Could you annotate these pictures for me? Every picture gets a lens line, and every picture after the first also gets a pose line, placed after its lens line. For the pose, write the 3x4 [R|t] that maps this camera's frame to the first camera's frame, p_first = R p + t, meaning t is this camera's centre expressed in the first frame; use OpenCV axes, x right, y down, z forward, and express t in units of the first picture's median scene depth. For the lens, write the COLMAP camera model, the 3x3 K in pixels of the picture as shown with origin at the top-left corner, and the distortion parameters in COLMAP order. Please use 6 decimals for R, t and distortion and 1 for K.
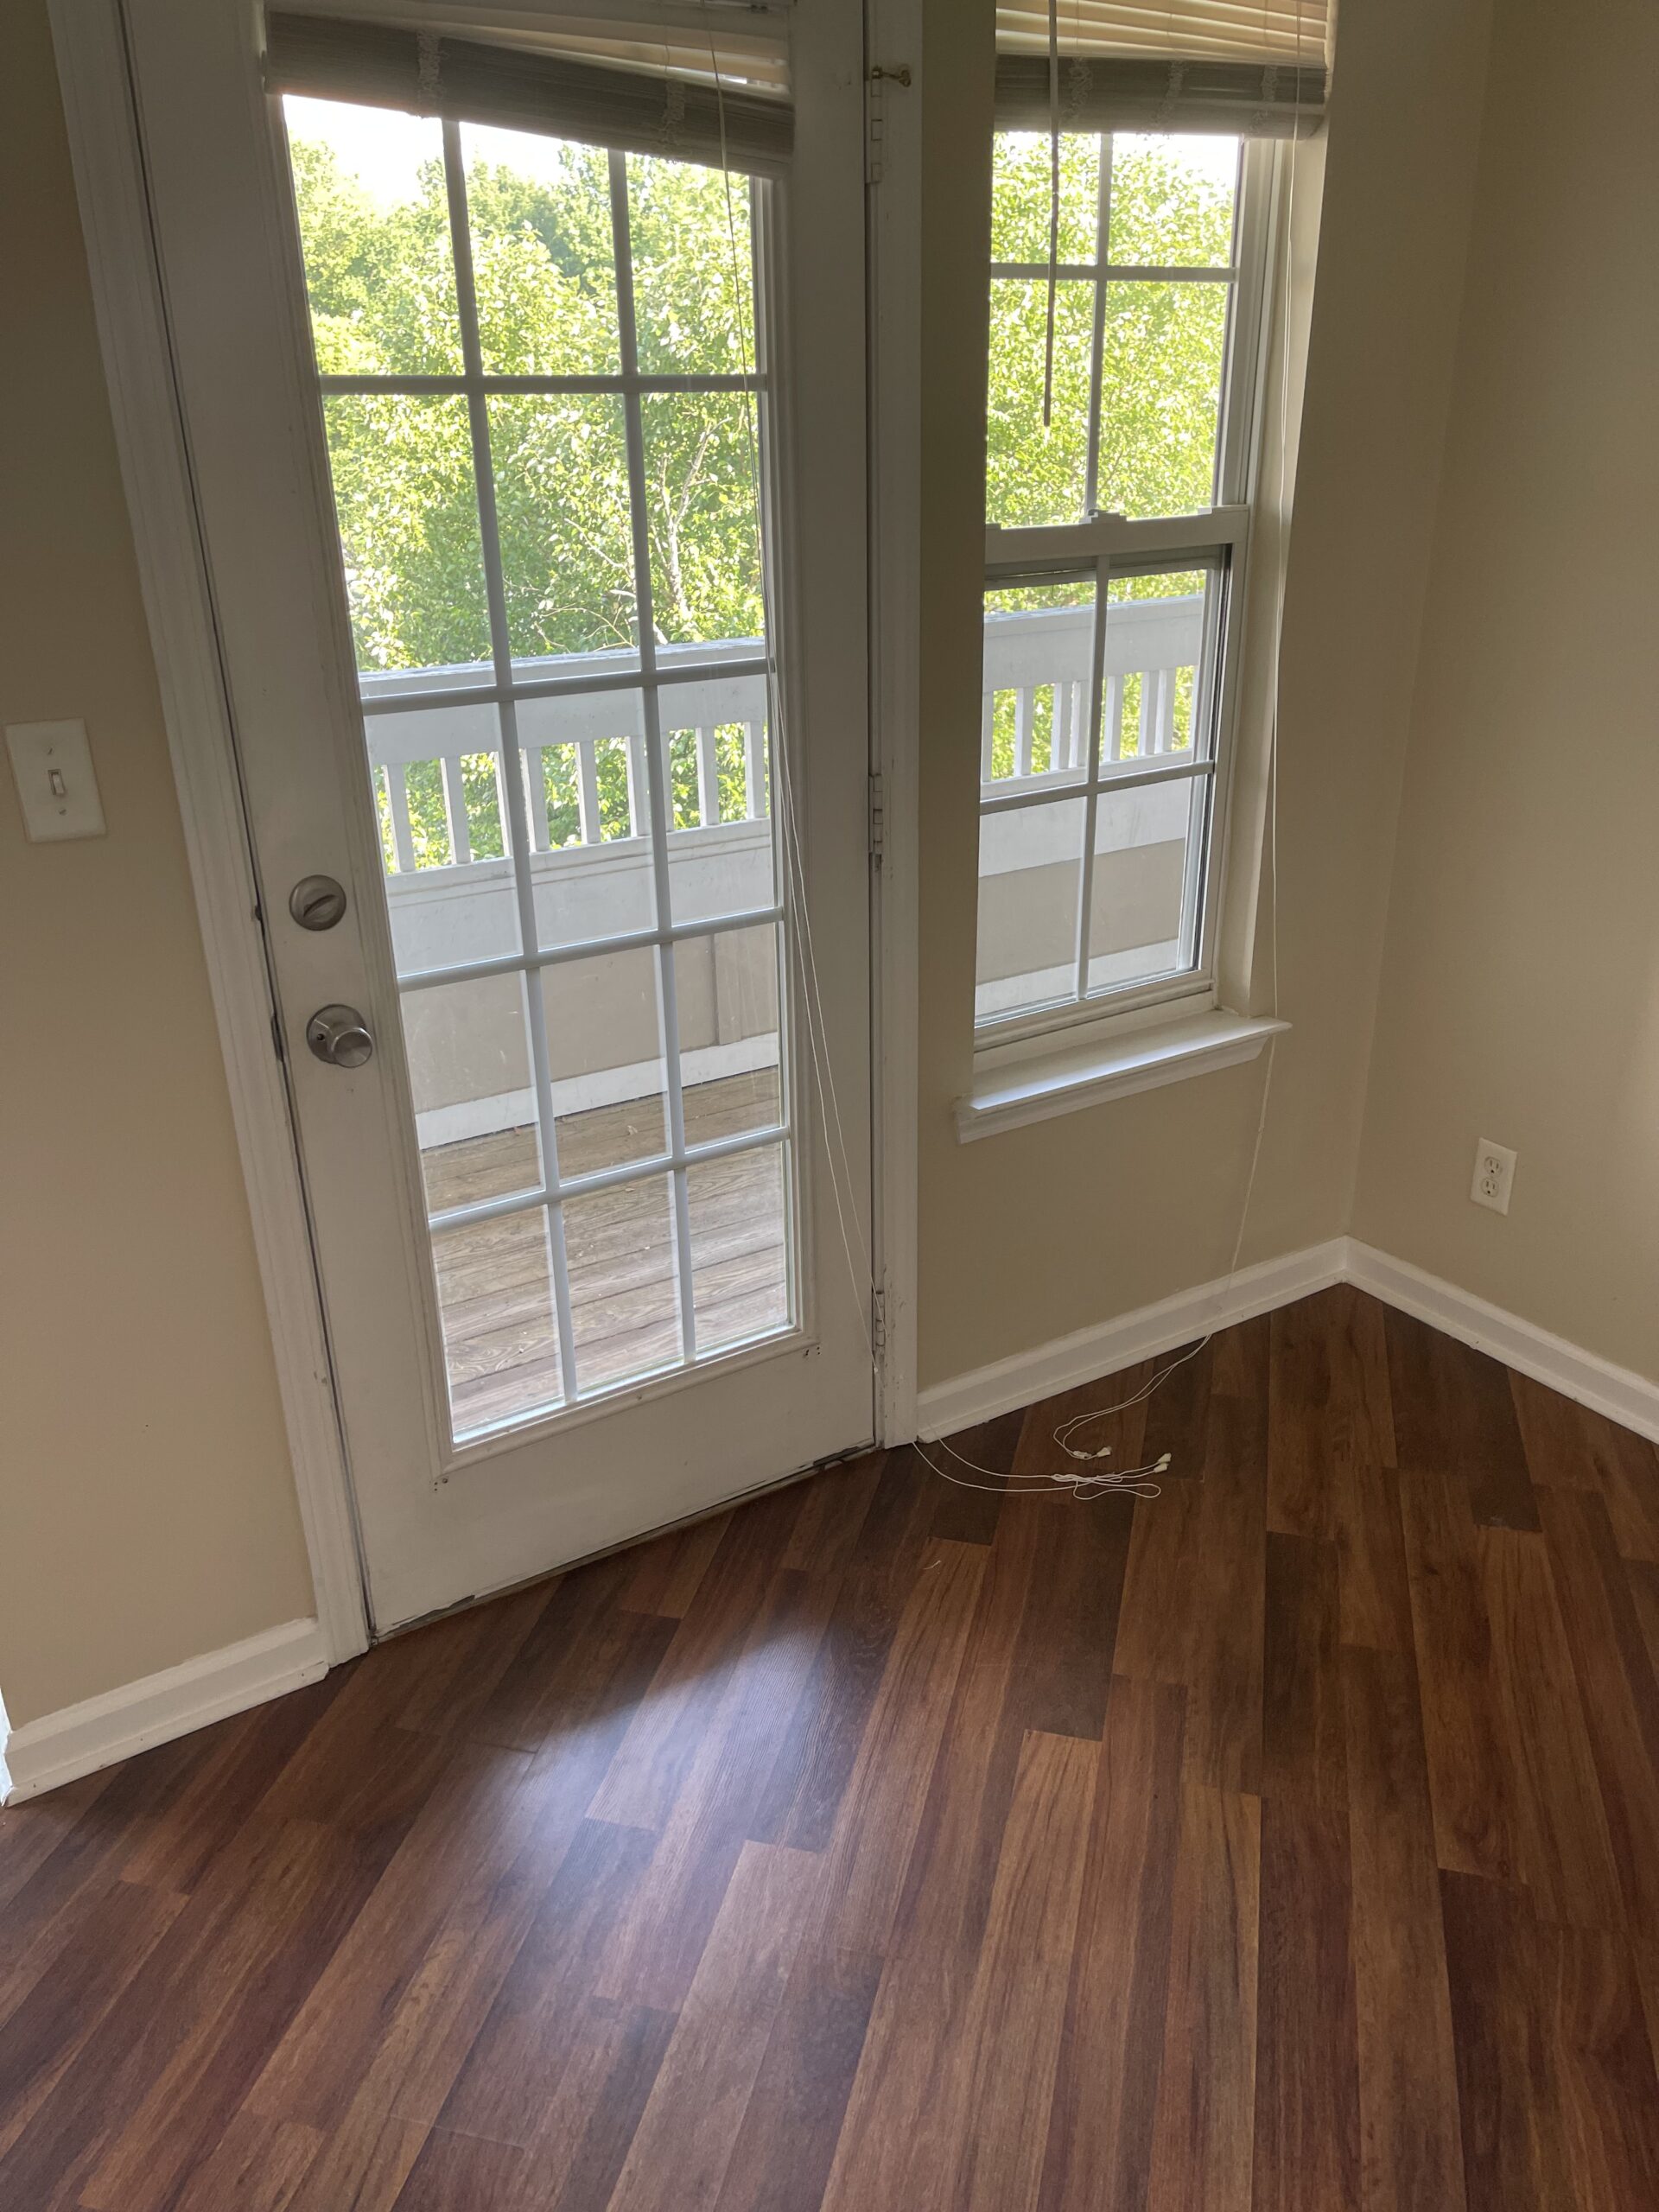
lens RADIAL K [[1641.4, 0, 816.0], [0, 1641.4, 1114.7], [0, 0, 1]] dist [-0.001645, -0.014928]
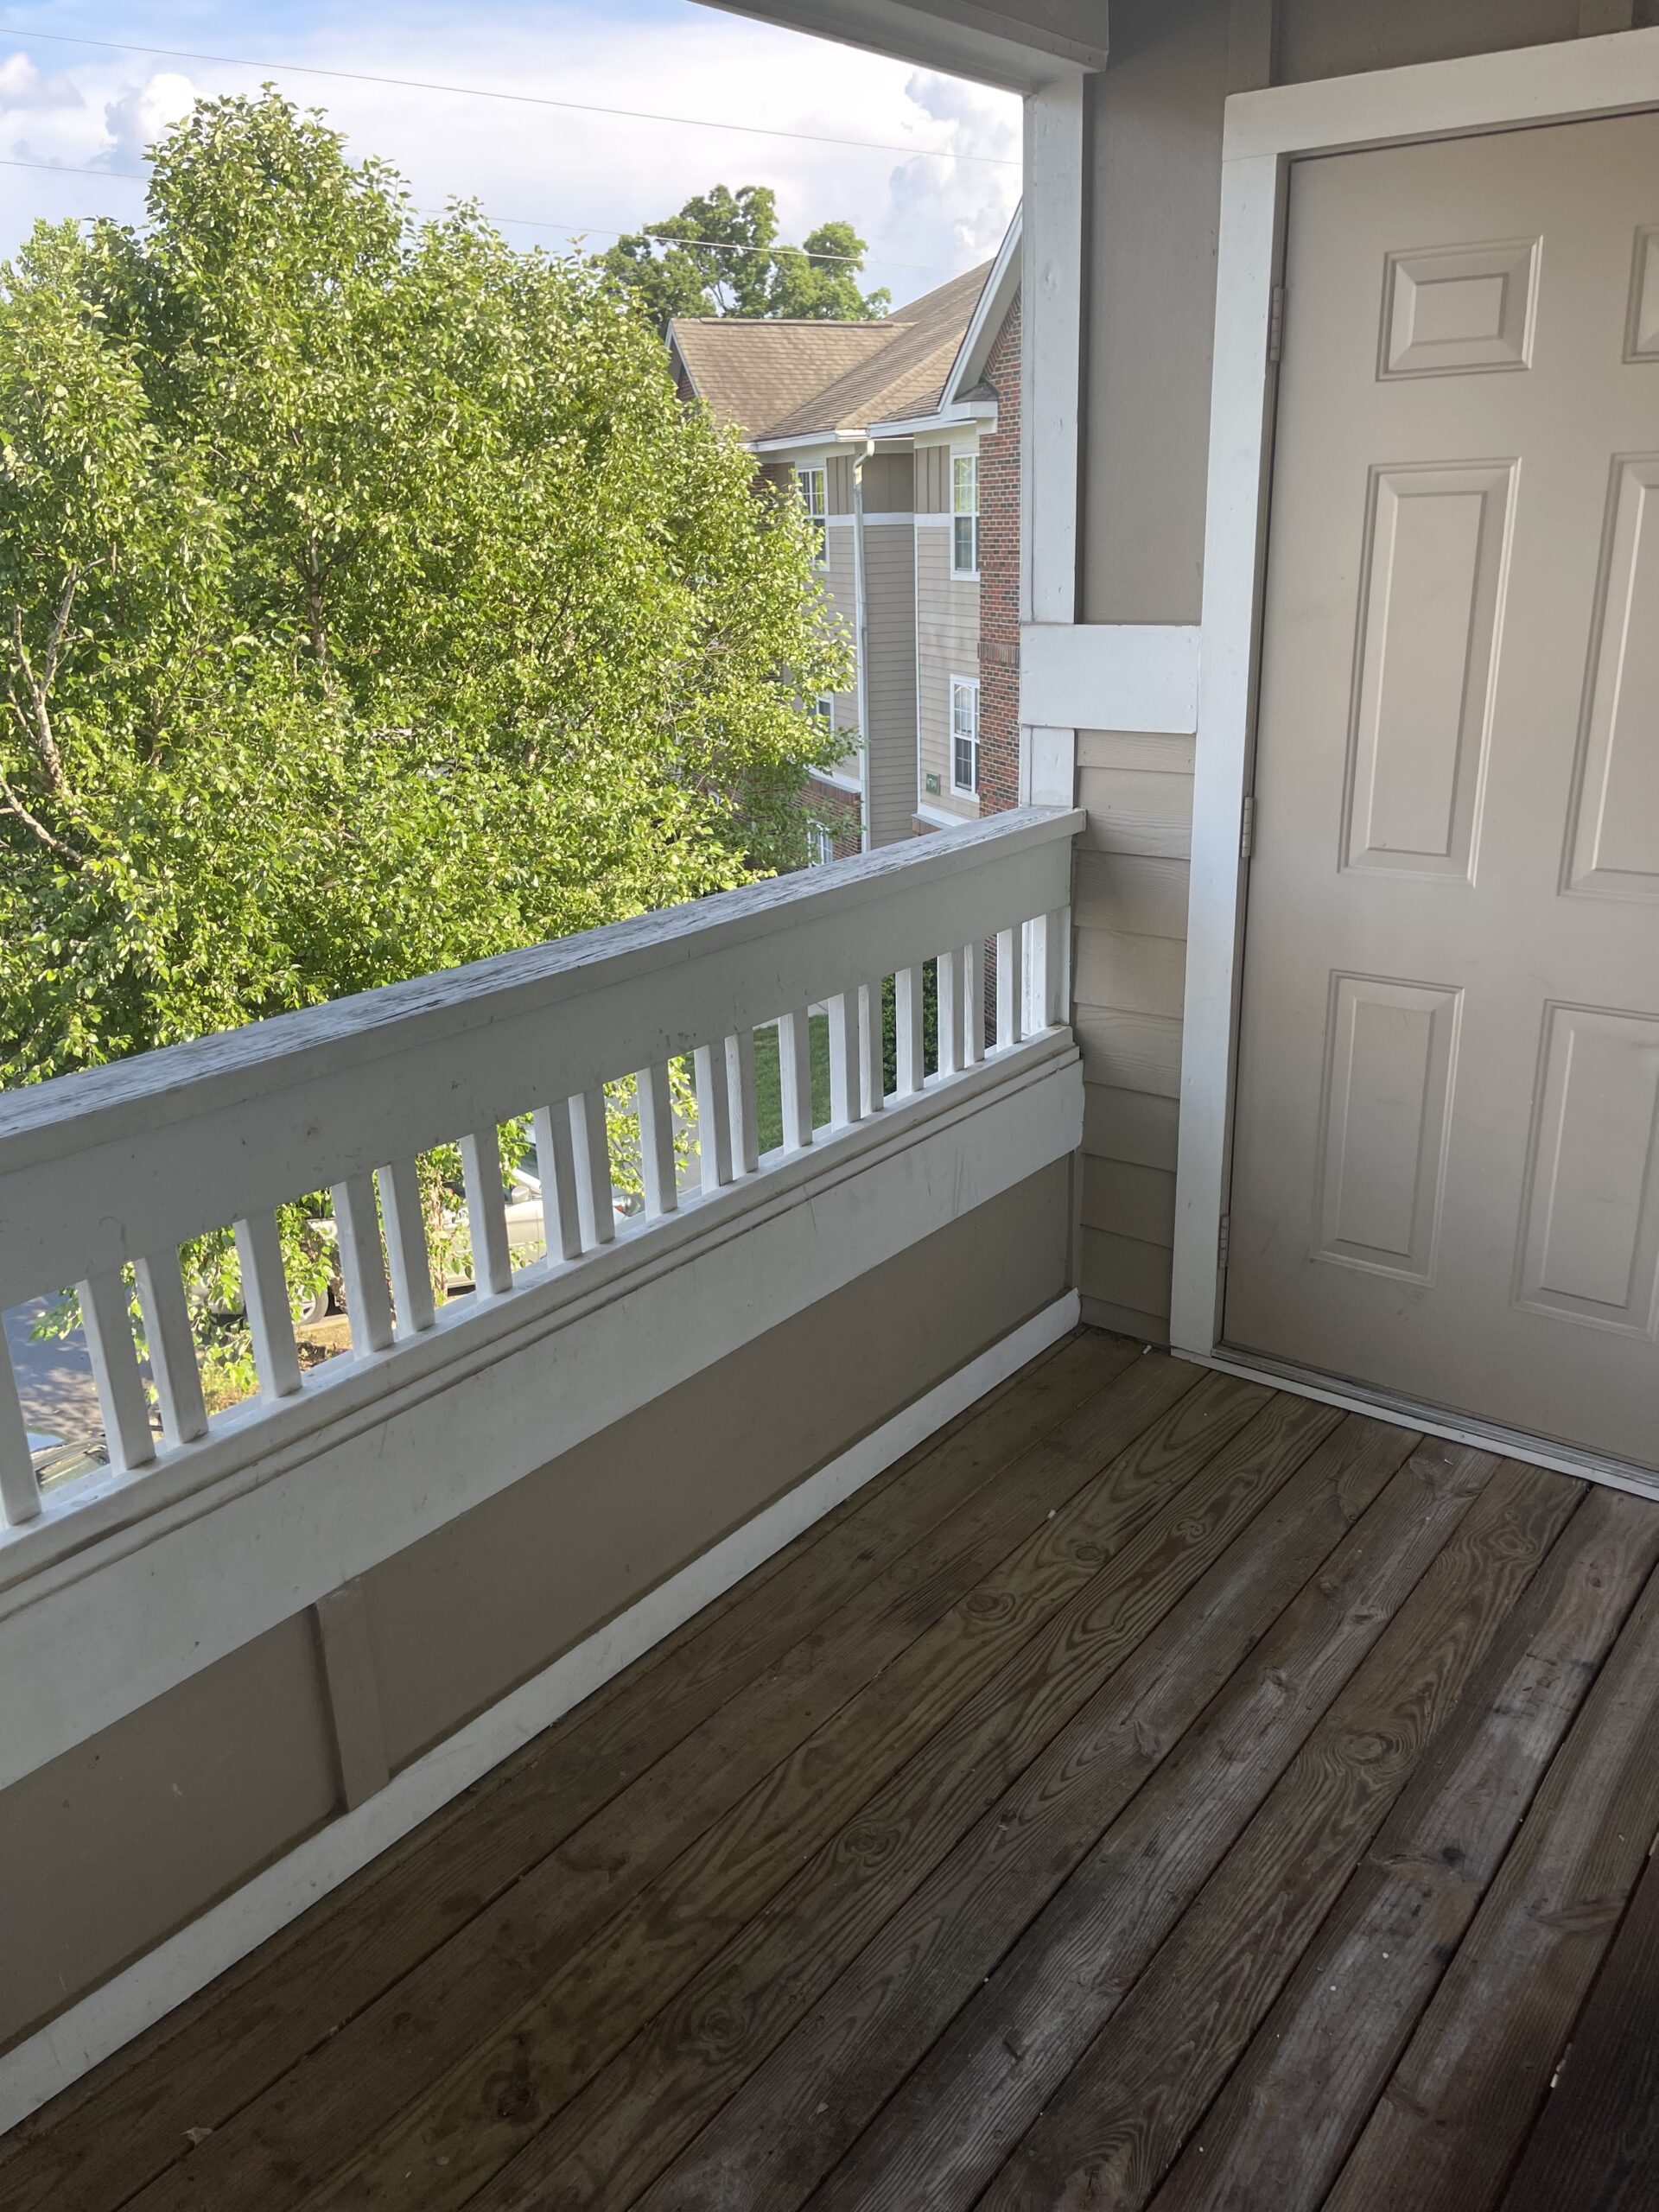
lens RADIAL K [[1641.4, 0, 848.4], [0, 1641.4, 1116.9], [0, 0, 1]] dist [-0.001645, -0.014928]
pose [[0.933596, -0.128713, 0.334411, -0.012956], [0.150730, 0.987740, -0.040627, -0.063425], [-0.325082, 0.088335, 0.941551, 0.141931]]
